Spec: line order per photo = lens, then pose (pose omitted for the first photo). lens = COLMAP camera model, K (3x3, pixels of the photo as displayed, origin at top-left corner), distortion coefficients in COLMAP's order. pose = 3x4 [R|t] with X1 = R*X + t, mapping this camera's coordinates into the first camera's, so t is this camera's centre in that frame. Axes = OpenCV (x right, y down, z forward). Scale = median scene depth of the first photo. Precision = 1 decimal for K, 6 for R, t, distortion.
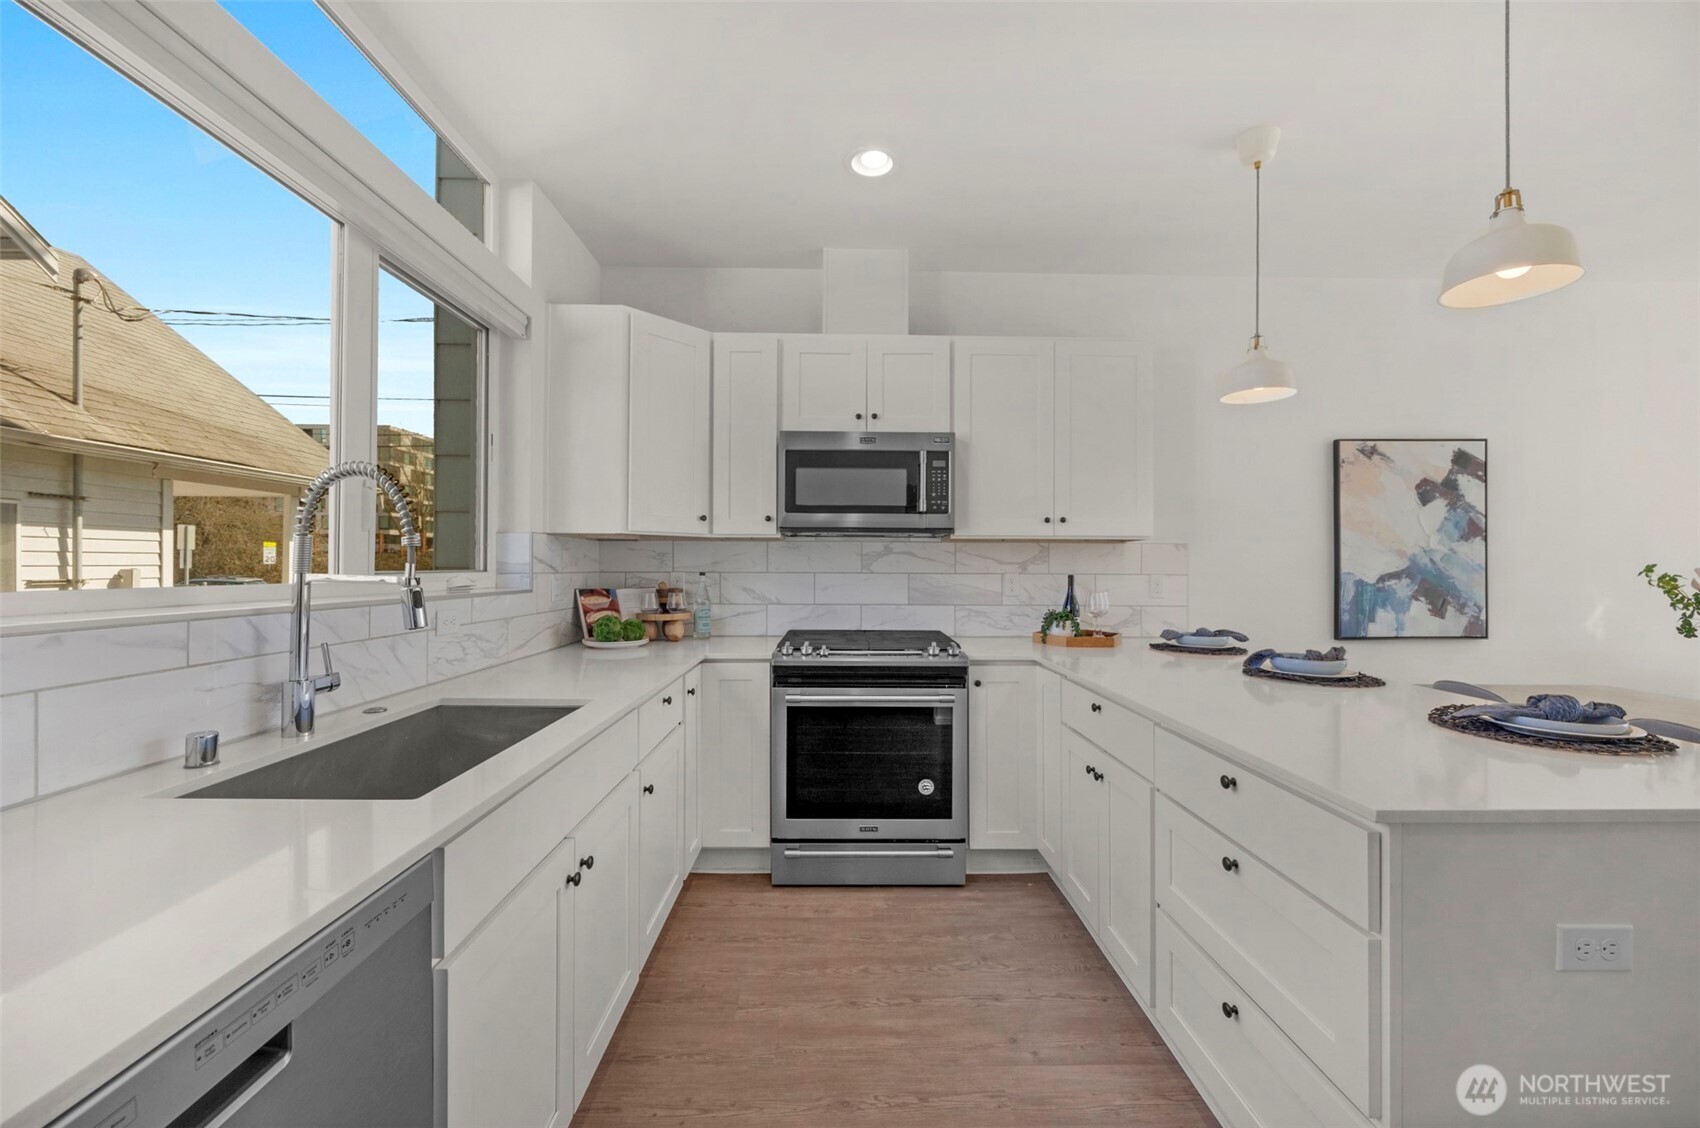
lens RADIAL K [[665.1, 0, 845.7], [0, 665.1, 558.9], [0, 0, 1]] dist [0.000674, 0.000060]
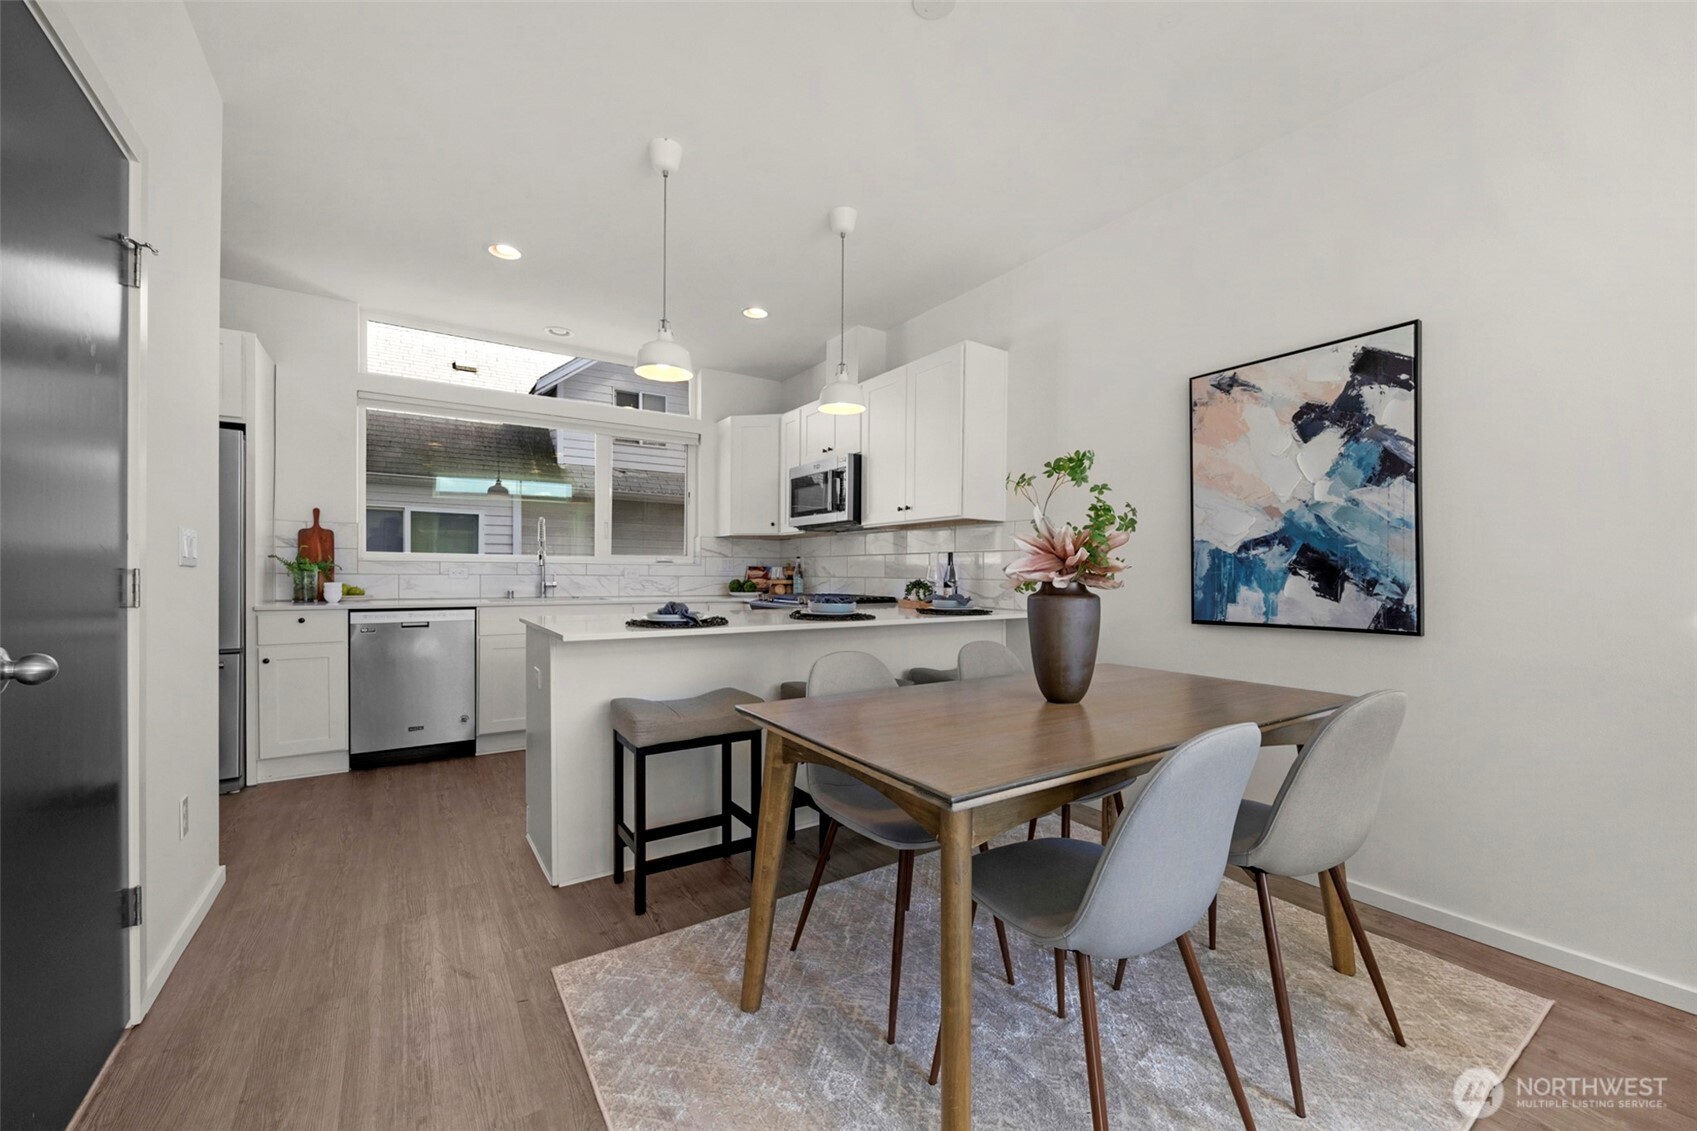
lens RADIAL K [[663.9, 0, 845.0], [0, 663.9, 572.2], [0, 0, 1]] dist [0.000674, 0.000060]
pose [[0.544629, -0.002229, -0.838674, 1.196168], [0.003705, 0.999993, -0.000252, 0.057768], [0.838669, -0.002970, 0.544633, 0.198802]]
